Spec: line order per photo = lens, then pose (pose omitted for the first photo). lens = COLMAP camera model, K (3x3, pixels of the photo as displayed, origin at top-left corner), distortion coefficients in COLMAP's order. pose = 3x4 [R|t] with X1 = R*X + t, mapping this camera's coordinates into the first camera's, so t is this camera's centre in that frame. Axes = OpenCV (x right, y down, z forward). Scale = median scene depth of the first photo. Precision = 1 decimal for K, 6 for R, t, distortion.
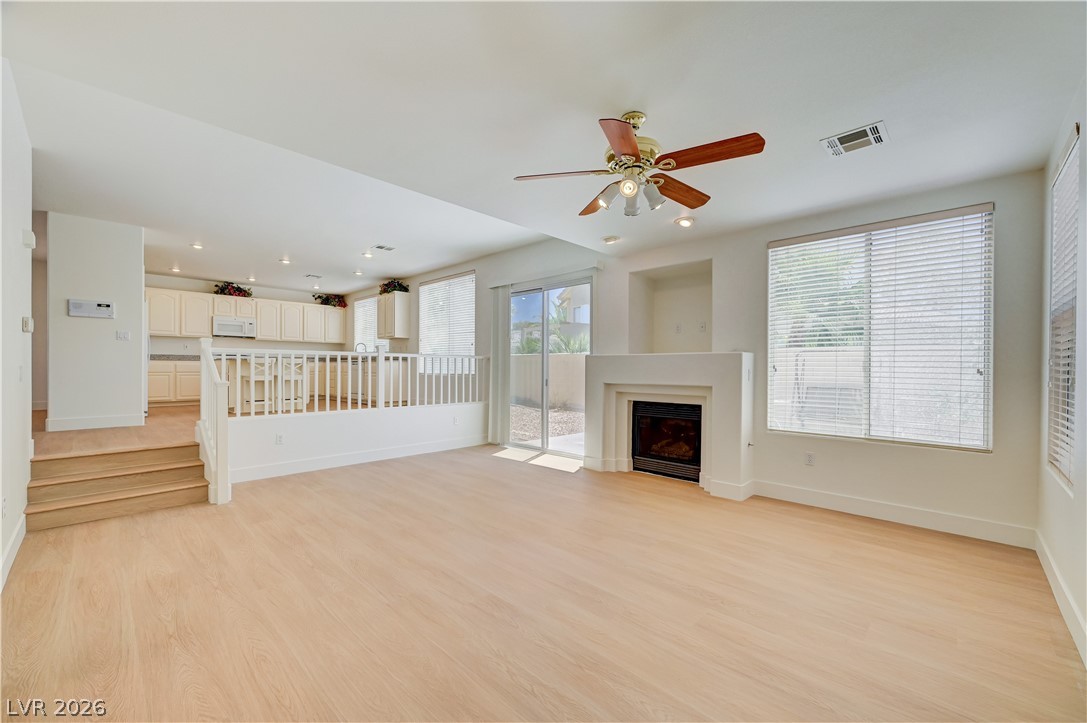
lens RADIAL K [[430.8, 0, 553.4], [0, 430.8, 375.6], [0, 0, 1]] dist [0.000344, 0.001081]
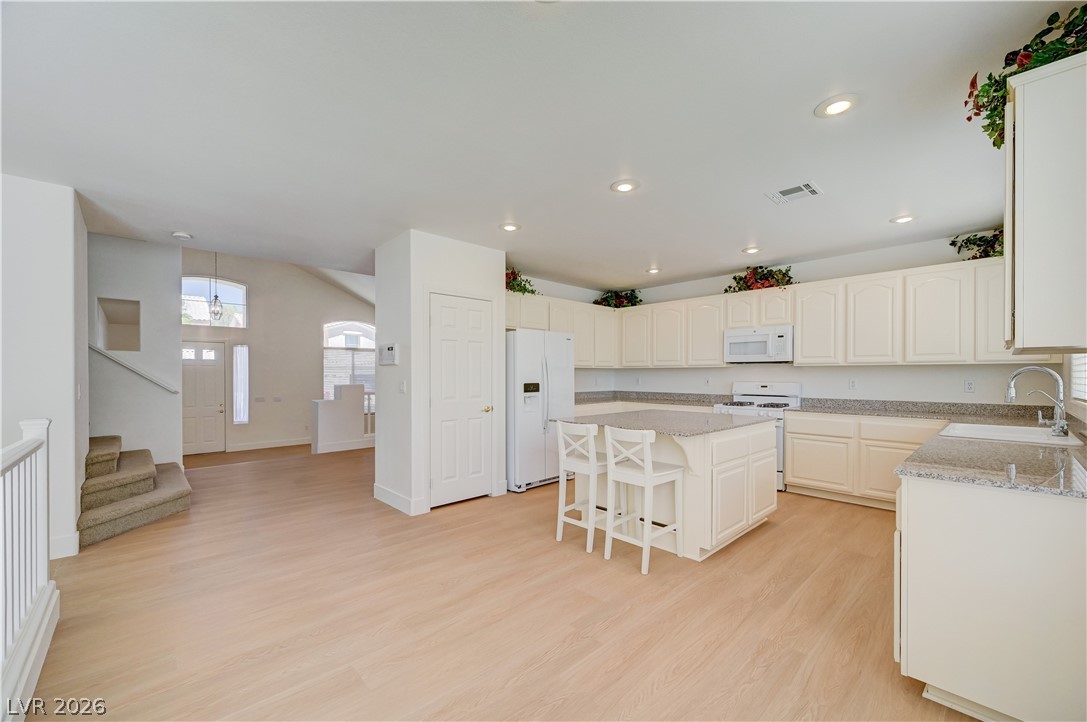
lens RADIAL K [[430.8, 0, 533.1], [0, 430.8, 376.4], [0, 0, 1]] dist [0.000344, 0.001081]
pose [[-0.072408, 0.001949, -0.997373, -0.207164], [-0.019442, 0.999805, 0.003365, -0.085434], [0.997186, 0.019634, -0.072357, 0.931368]]
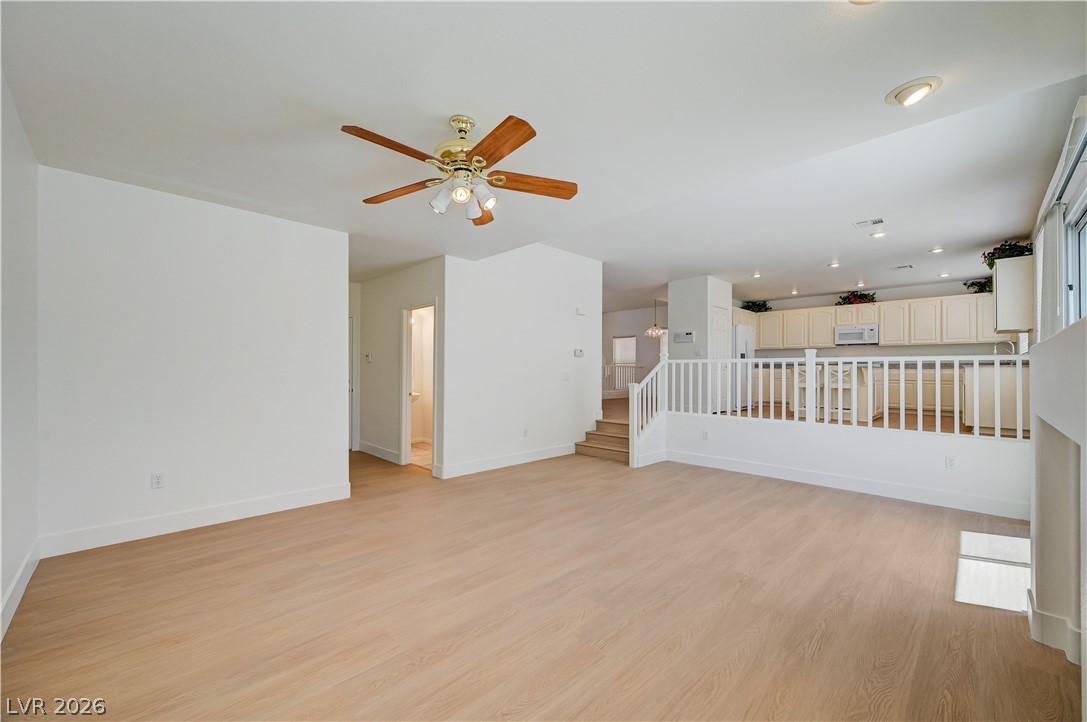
lens RADIAL K [[430.8, 0, 534.2], [0, 430.8, 364.6], [0, 0, 1]] dist [0.000344, 0.001081]
pose [[-0.047156, -0.020907, -0.998669, 0.358985], [-0.027047, 0.999441, -0.019646, -0.005090], [0.998521, 0.026084, -0.047695, 0.376339]]
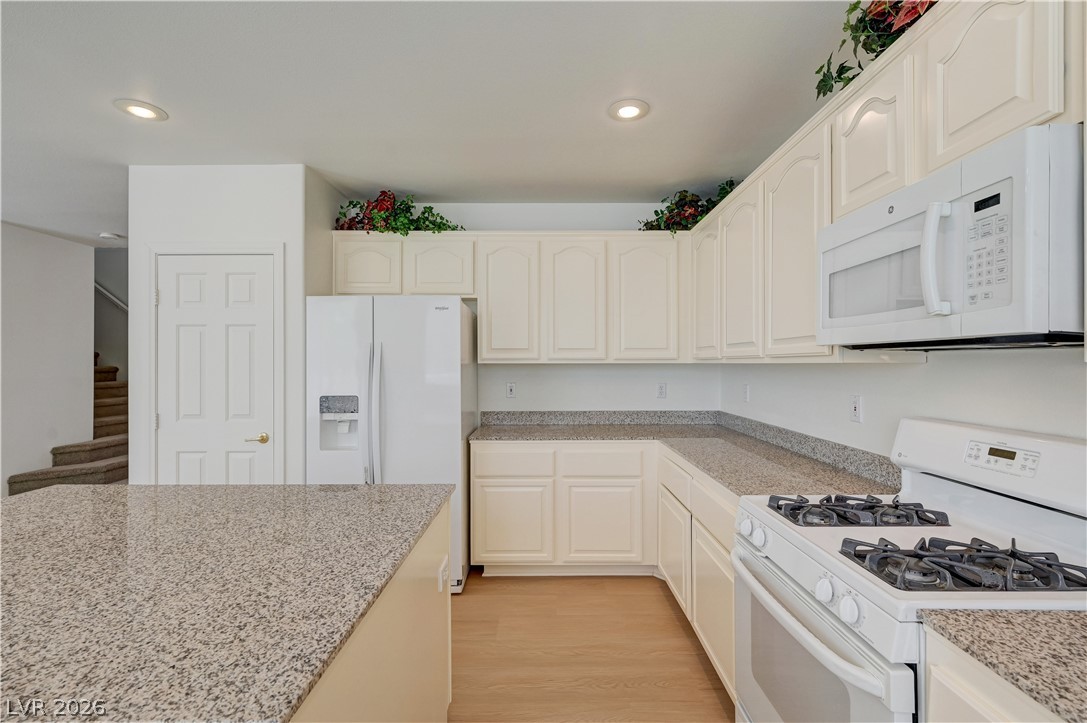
lens RADIAL K [[476.4, 0, 545.6], [0, 476.4, 362.3], [0, 0, 1]] dist [-0.000491, -0.000137]
pose [[-0.728857, -0.003378, -0.684658, -0.699273], [-0.014571, 0.999838, 0.010579, -0.105528], [0.684511, 0.017687, -0.728788, 1.266644]]
